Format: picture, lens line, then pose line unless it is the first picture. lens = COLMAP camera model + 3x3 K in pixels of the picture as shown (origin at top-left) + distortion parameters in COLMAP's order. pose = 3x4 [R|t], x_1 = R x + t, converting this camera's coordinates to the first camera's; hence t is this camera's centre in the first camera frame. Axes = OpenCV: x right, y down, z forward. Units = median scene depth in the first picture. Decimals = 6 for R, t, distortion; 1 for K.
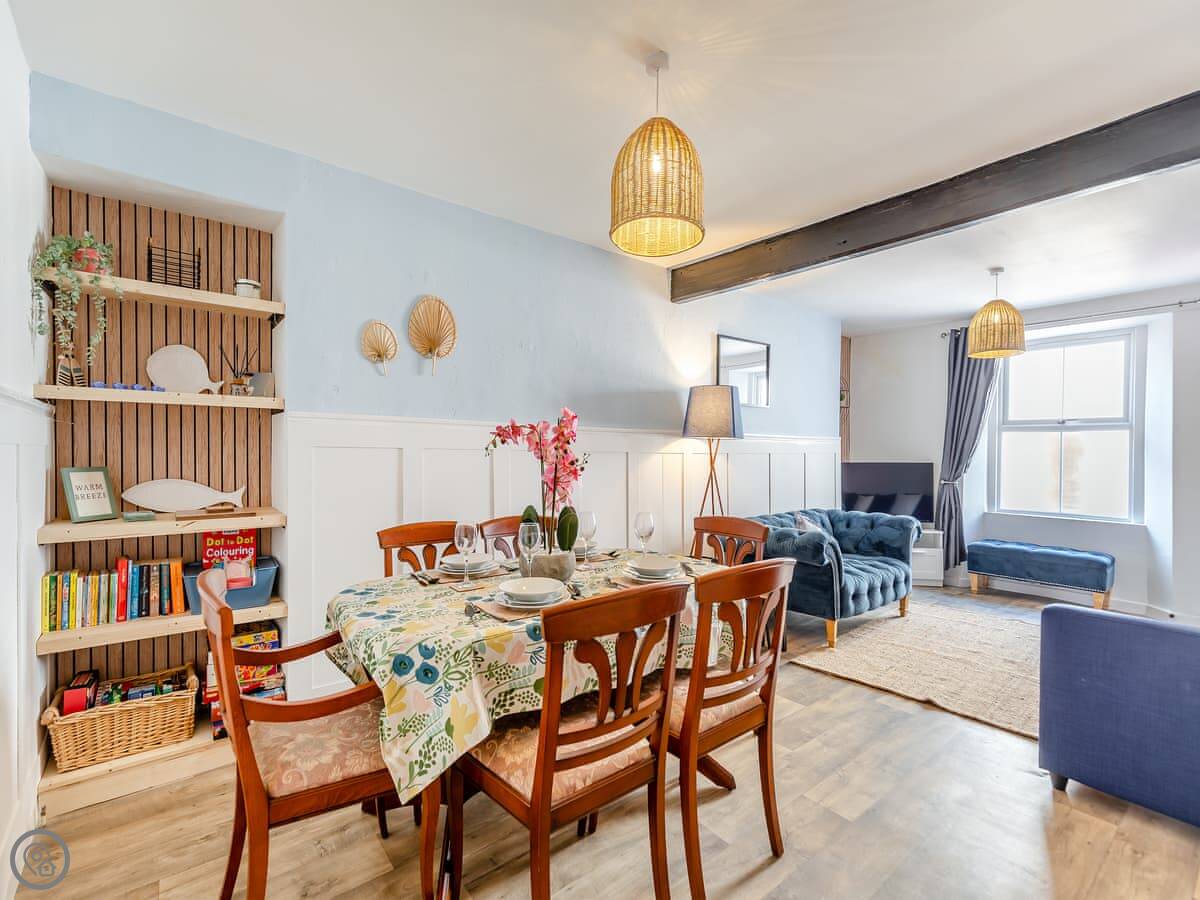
lens RADIAL K [[547.8, 0, 600.0], [0, 547.8, 450.0], [0, 0, 1]] dist [0.004300, -0.000595]
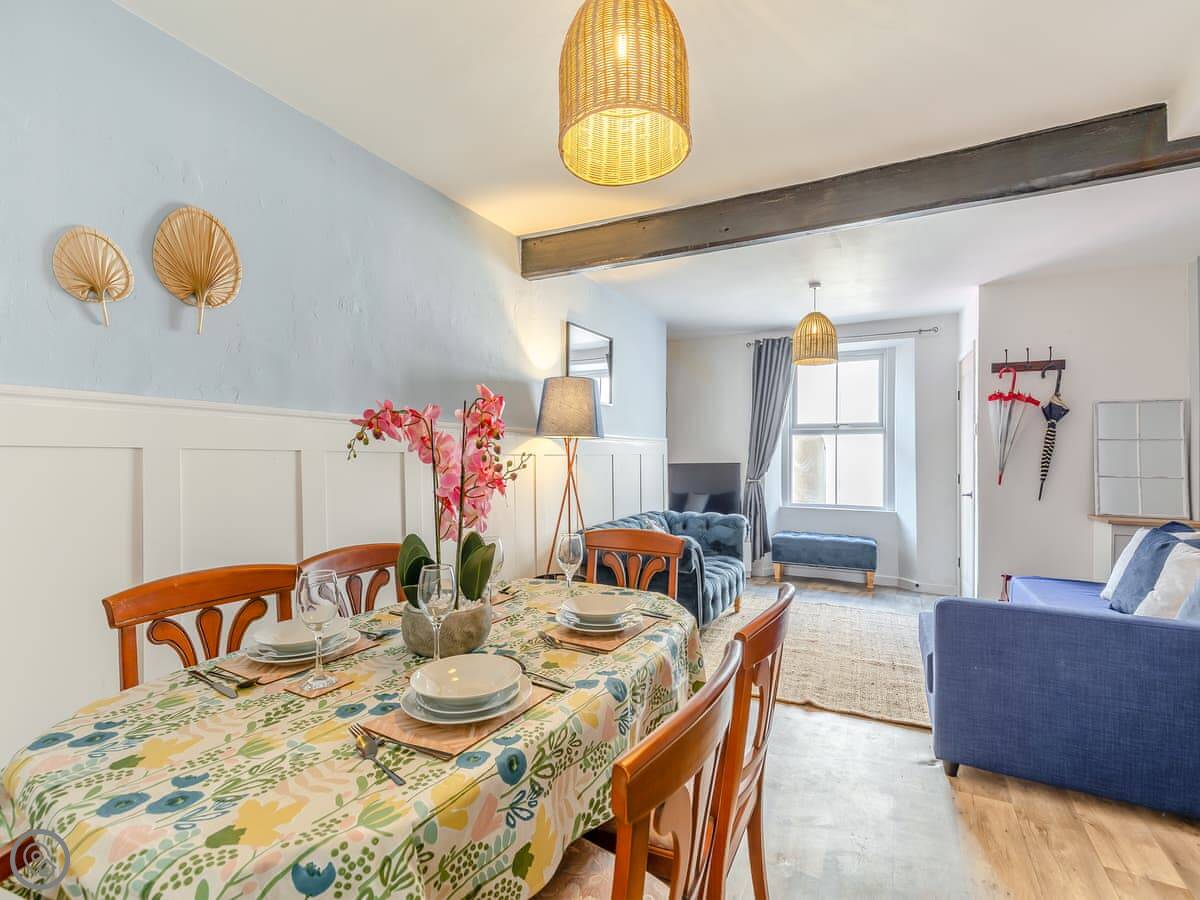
lens RADIAL K [[547.8, 0, 600.0], [0, 547.8, 450.0], [0, 0, 1]] dist [0.004300, -0.000595]
pose [[0.914050, -0.001998, 0.405596, -0.152549], [0.004183, 0.999981, -0.004501, 0.004037], [-0.405579, 0.005811, 0.914041, 0.256396]]
